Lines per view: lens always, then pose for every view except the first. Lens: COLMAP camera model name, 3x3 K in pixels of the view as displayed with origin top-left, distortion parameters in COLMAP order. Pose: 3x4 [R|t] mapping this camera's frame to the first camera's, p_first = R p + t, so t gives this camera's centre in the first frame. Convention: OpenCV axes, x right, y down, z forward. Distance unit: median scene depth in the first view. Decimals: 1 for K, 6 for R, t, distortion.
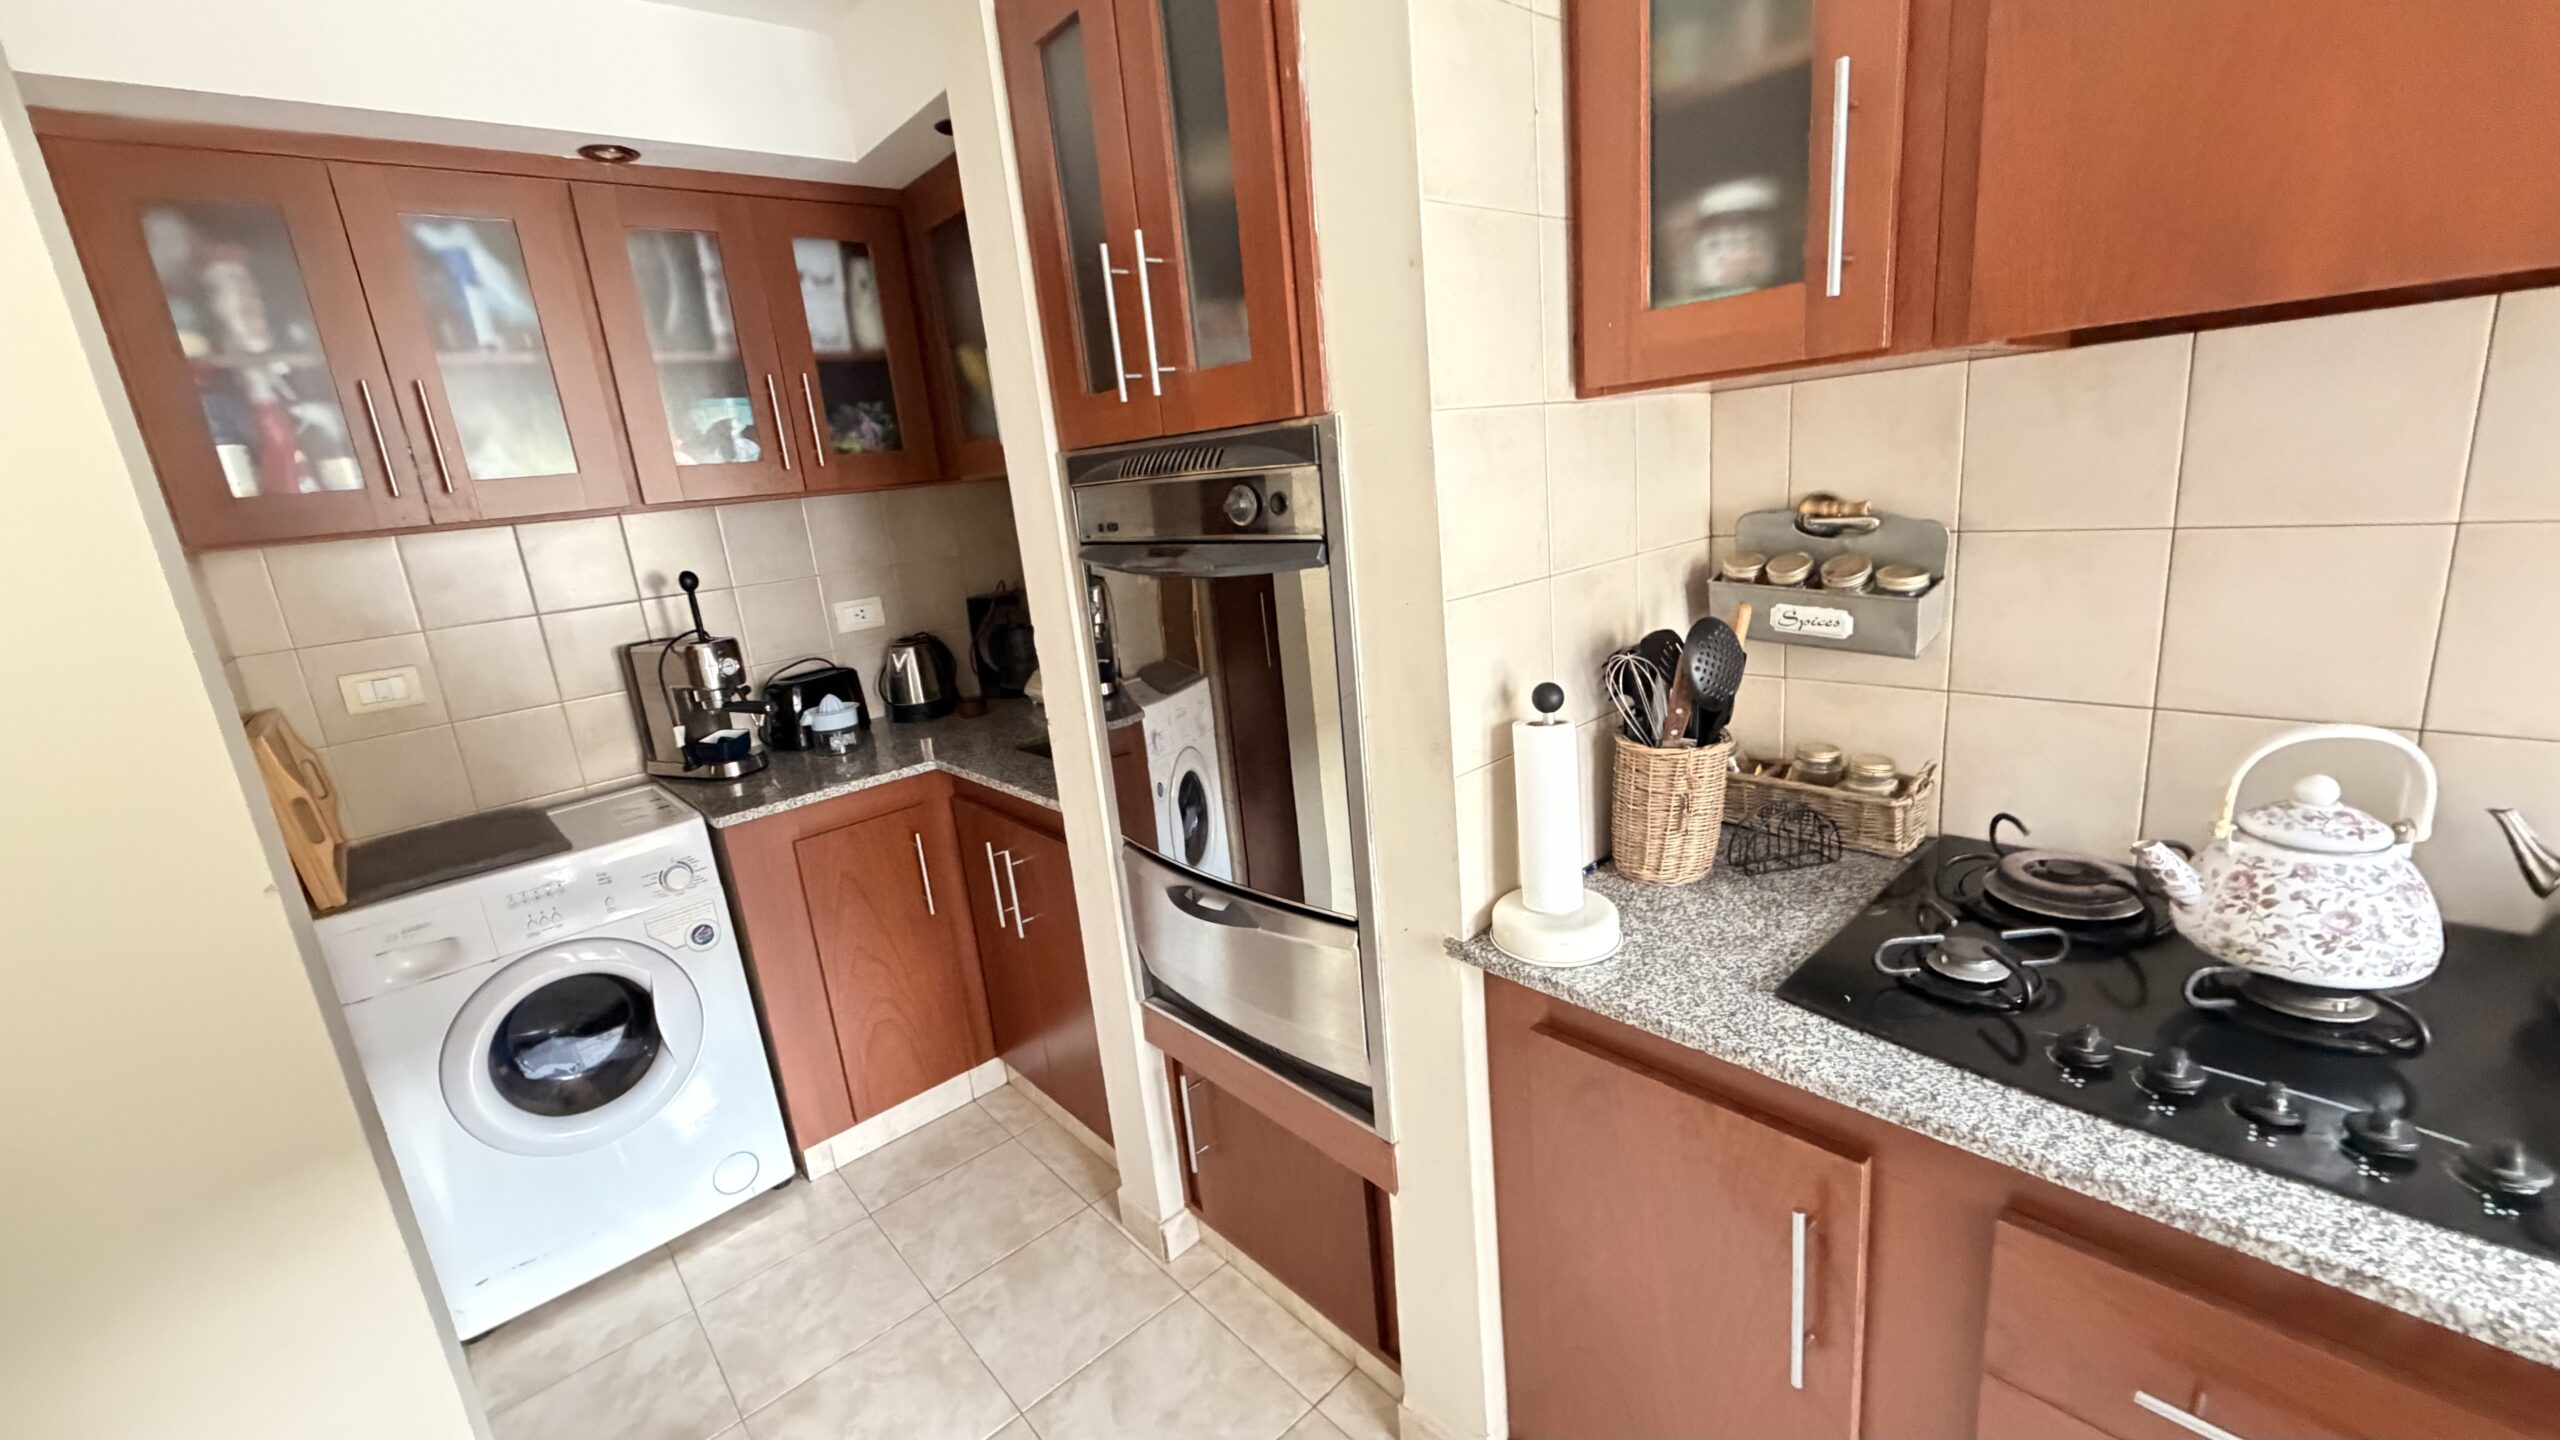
lens RADIAL K [[1012.3, 0, 1270.9], [0, 1012.3, 717.8], [0, 0, 1]] dist [0.001815, 0.000178]
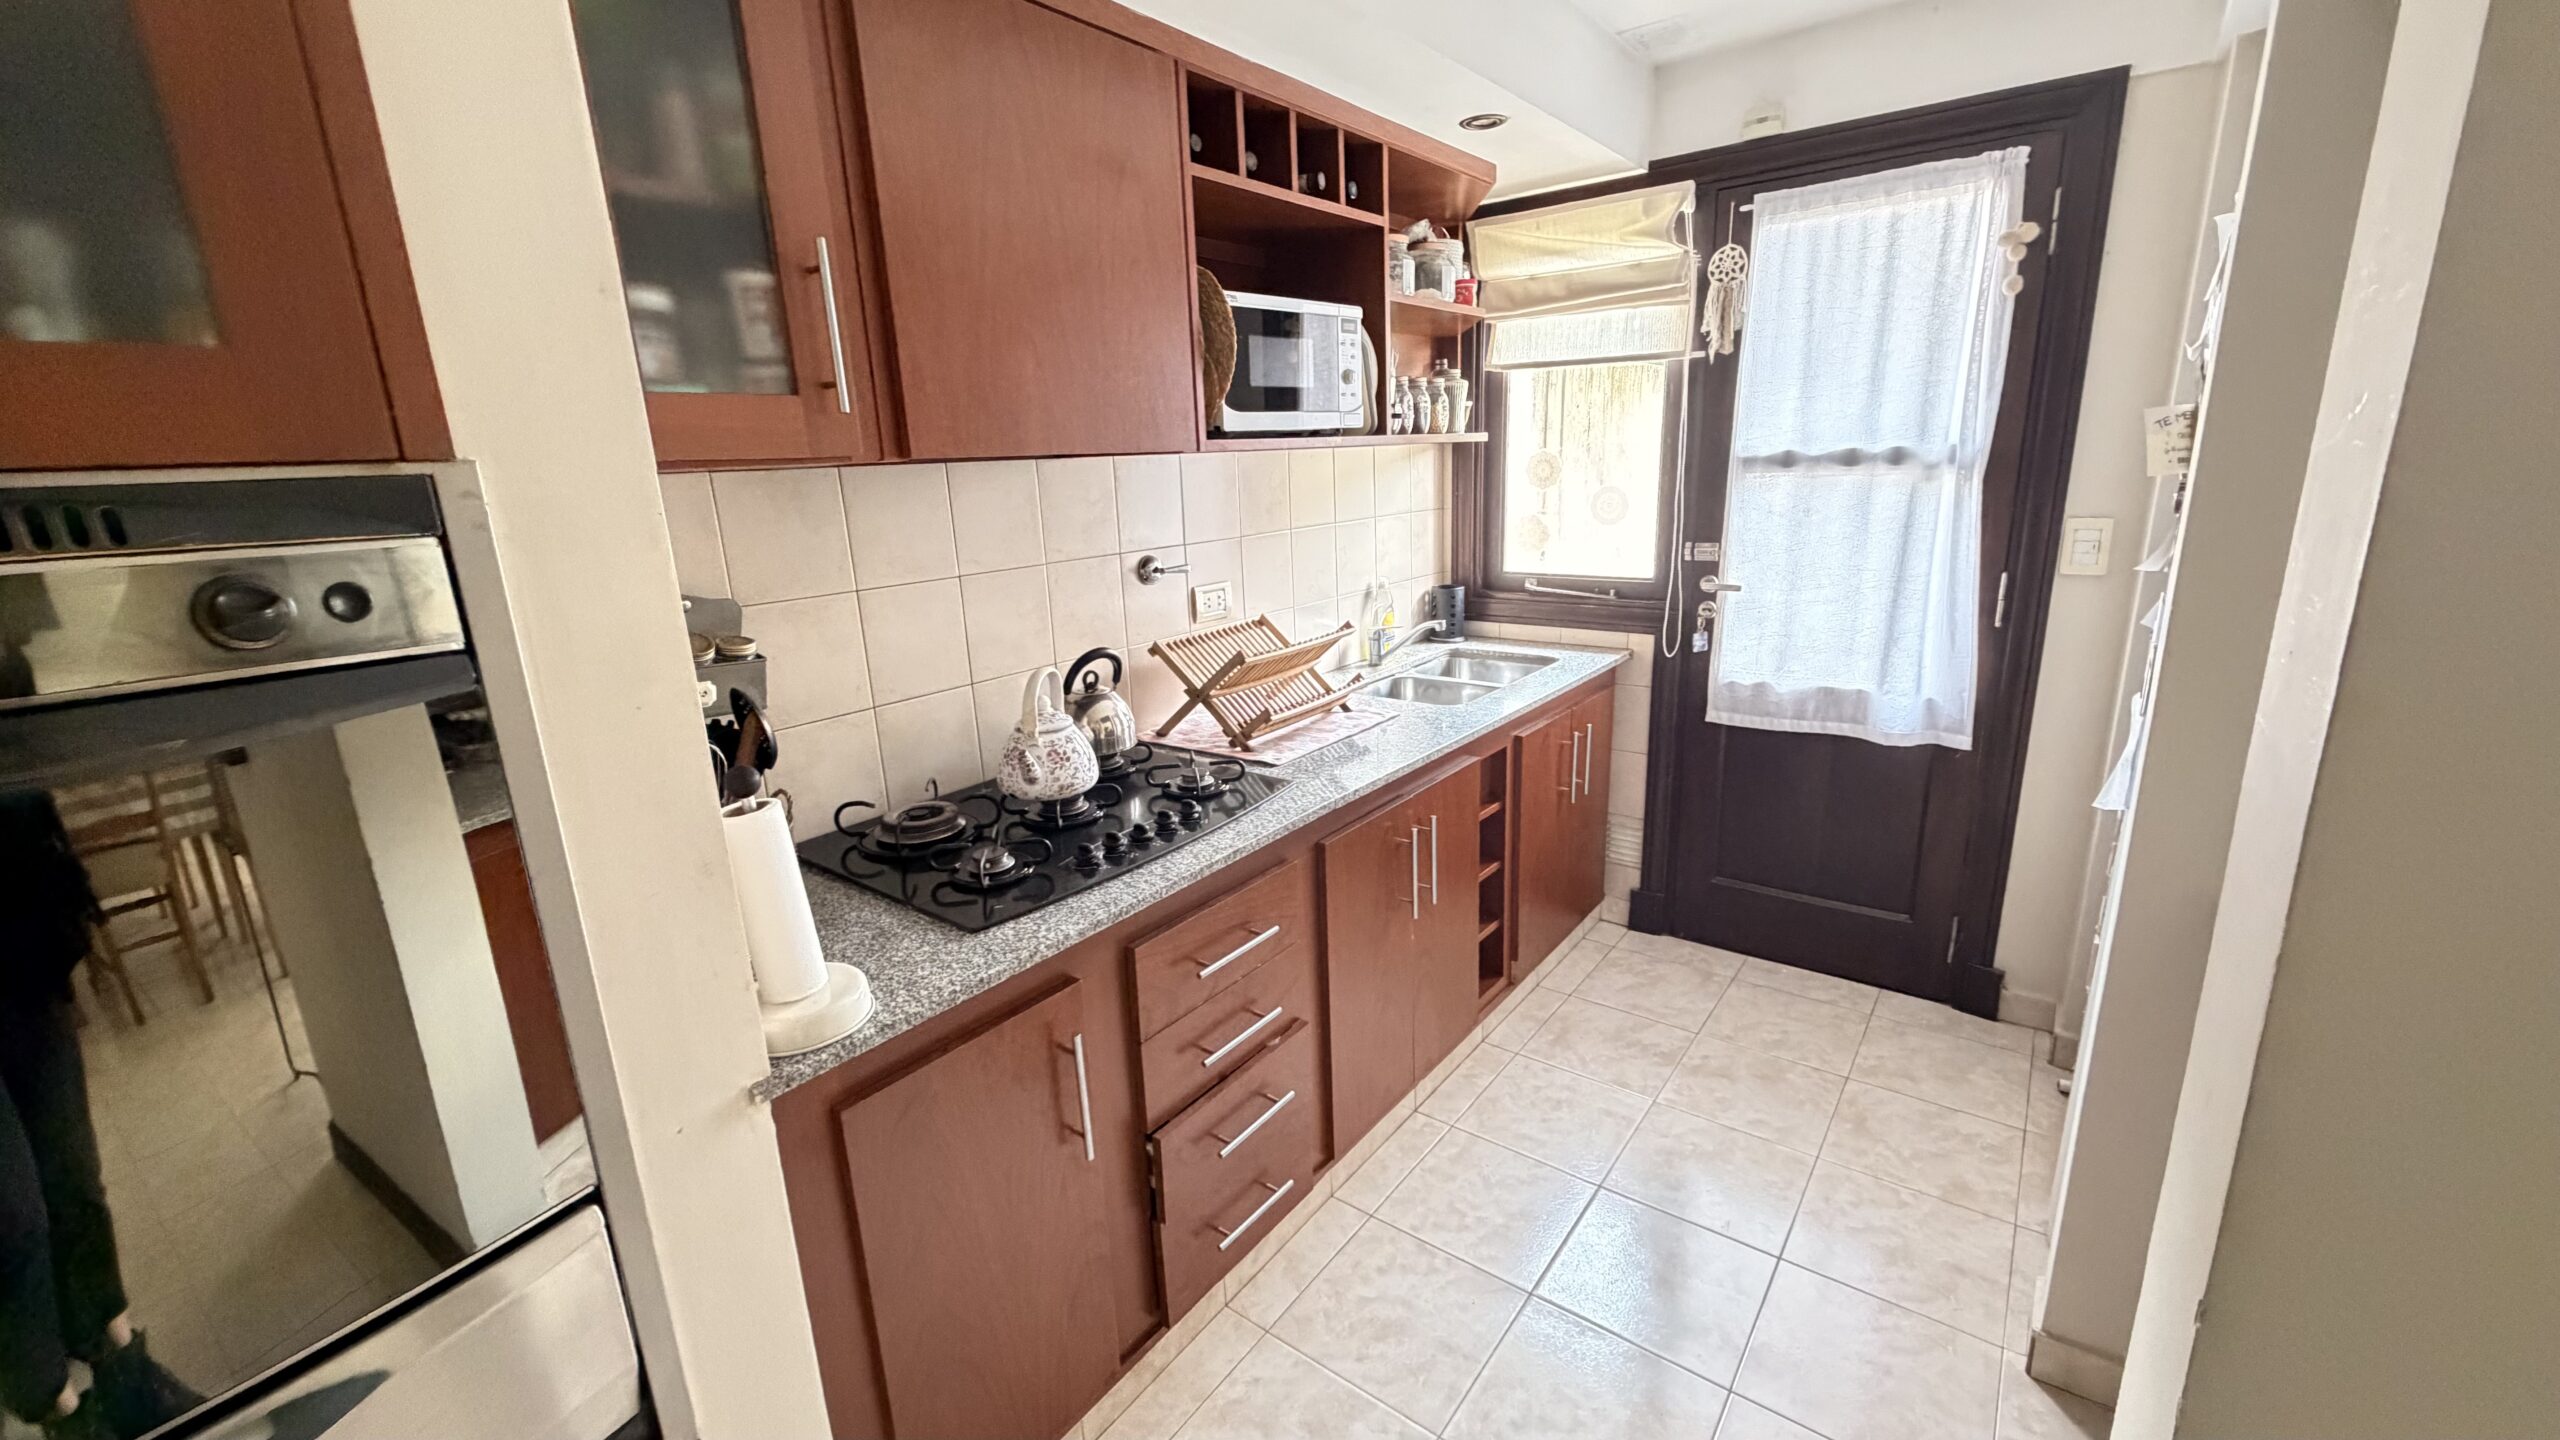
lens RADIAL K [[1012.3, 0, 1270.9], [0, 1012.3, 717.8], [0, 0, 1]] dist [0.001815, 0.000178]
pose [[-0.186541, -0.141971, 0.972135, -0.746579], [0.285379, 0.939008, 0.191894, -0.119889], [-0.940086, 0.313223, -0.134648, 0.662157]]
